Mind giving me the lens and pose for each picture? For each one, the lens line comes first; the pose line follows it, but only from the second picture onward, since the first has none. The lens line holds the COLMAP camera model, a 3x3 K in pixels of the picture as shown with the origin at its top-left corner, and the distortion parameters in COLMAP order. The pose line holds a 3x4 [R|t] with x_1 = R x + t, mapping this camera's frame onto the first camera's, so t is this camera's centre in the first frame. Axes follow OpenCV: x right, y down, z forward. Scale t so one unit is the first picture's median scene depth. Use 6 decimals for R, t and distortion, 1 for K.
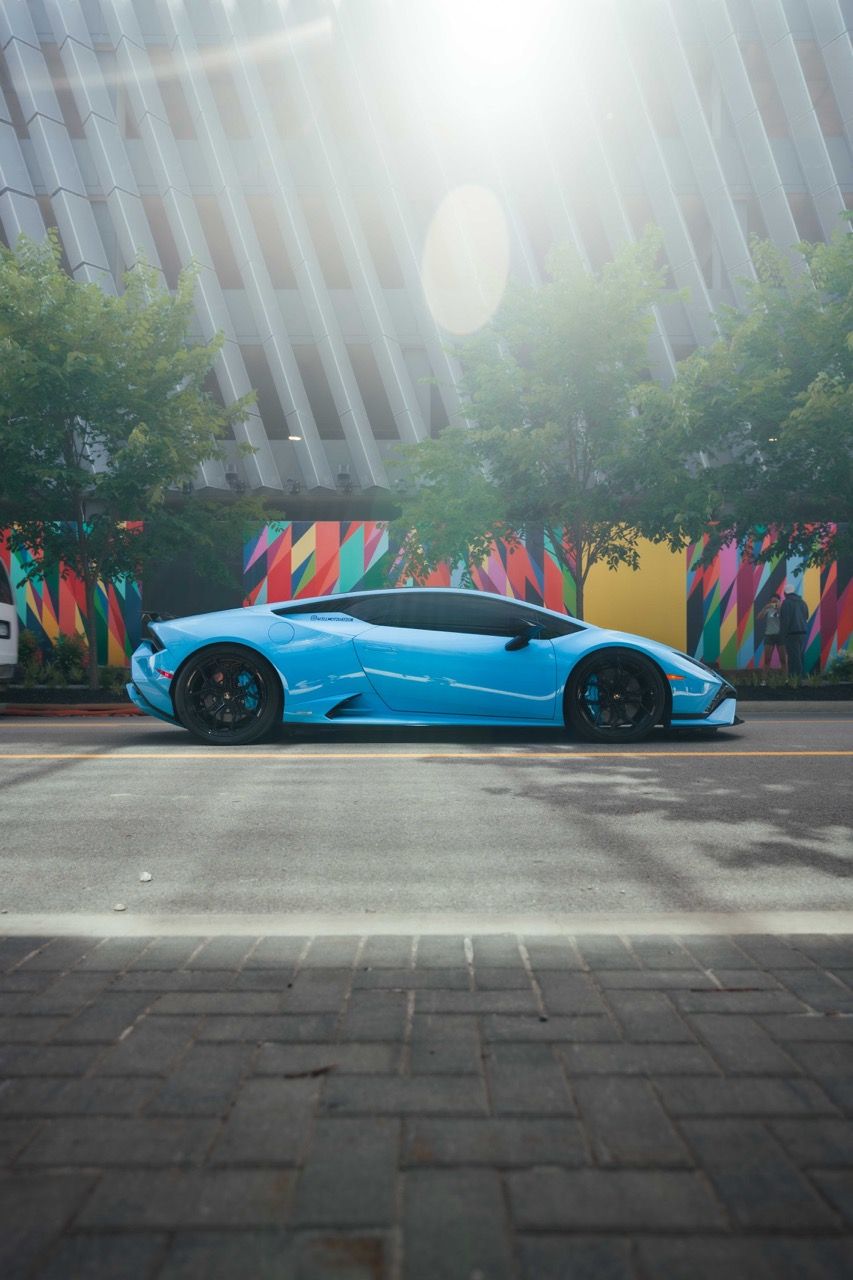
lens RADIAL K [[1222.6, 0, 469.8], [0, 1222.6, 641.9], [0, 0, 1]] dist [0.076430, 0.011344]
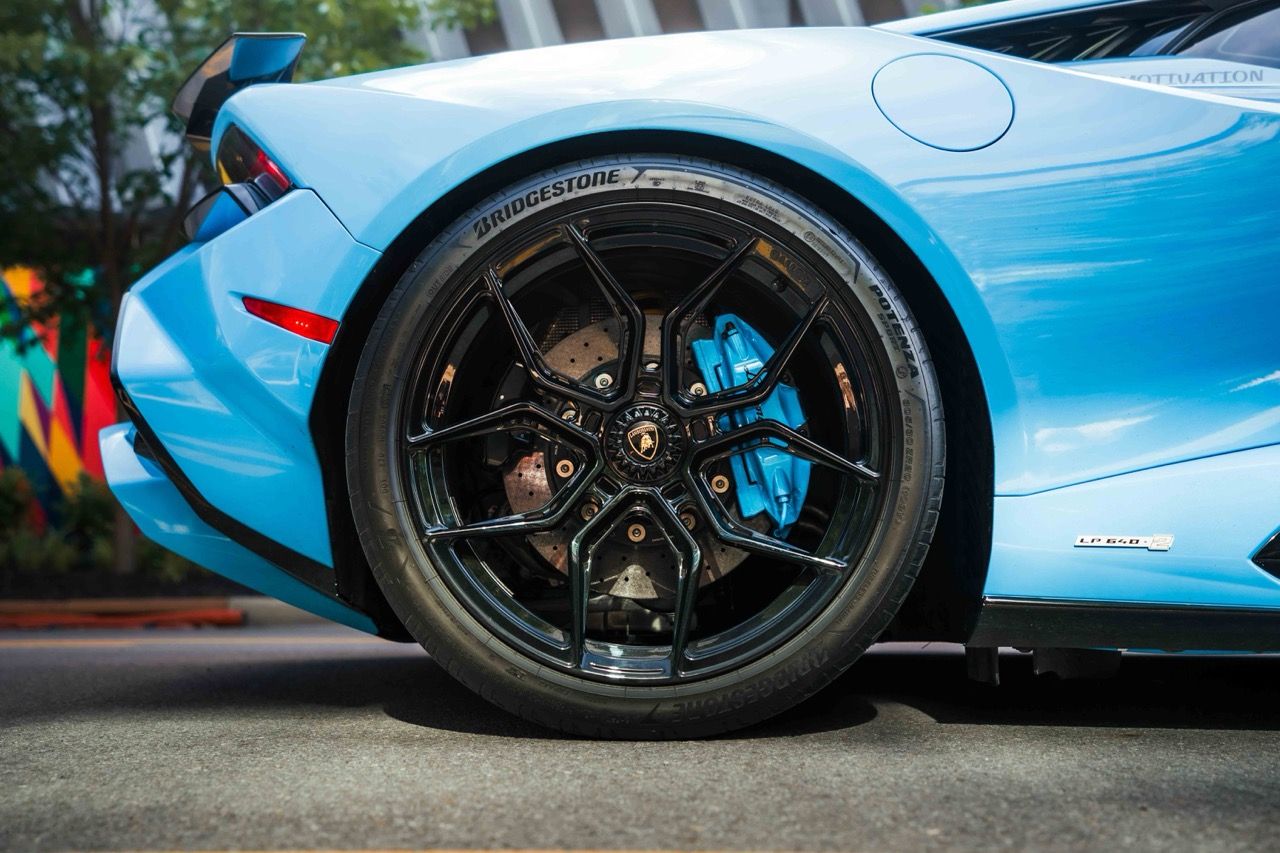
lens RADIAL K [[1427.2, 0, 640.0], [0, 1427.2, 426.5], [0, 0, 1]] dist [0.040563, 0.004531]
pose [[0.999993, 0.002276, 0.002836, -0.100893], [-0.001992, 0.995344, -0.096363, 0.030901], [-0.003042, 0.096356, 0.995342, 0.404498]]
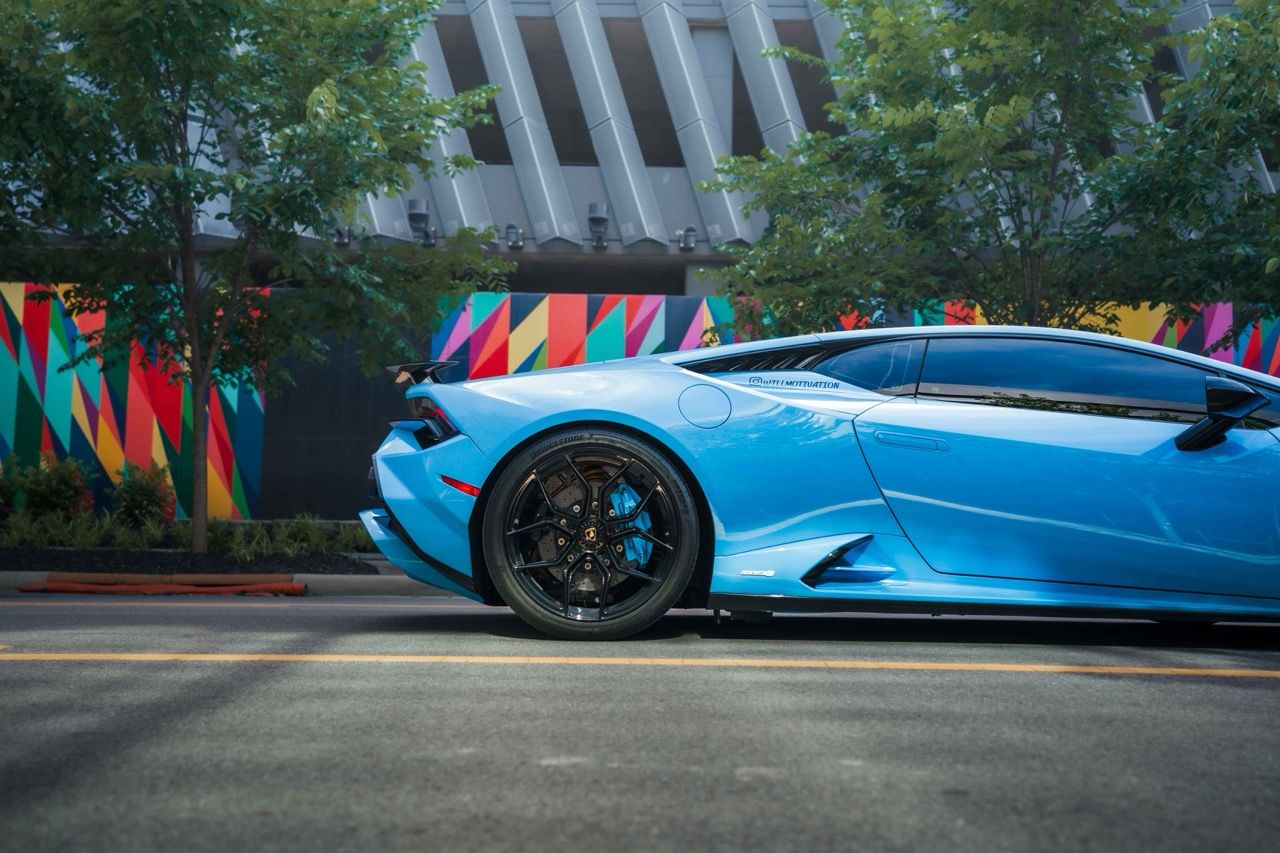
lens RADIAL K [[1570.0, 0, 640.0], [0, 1570.0, 426.5], [0, 0, 1]] dist [0.293693, 0.017370]
pose [[0.999600, 0.017571, 0.022183, -0.097910], [-0.016167, 0.997948, -0.061949, 0.020071], [-0.023226, 0.061566, 0.997833, 0.196191]]
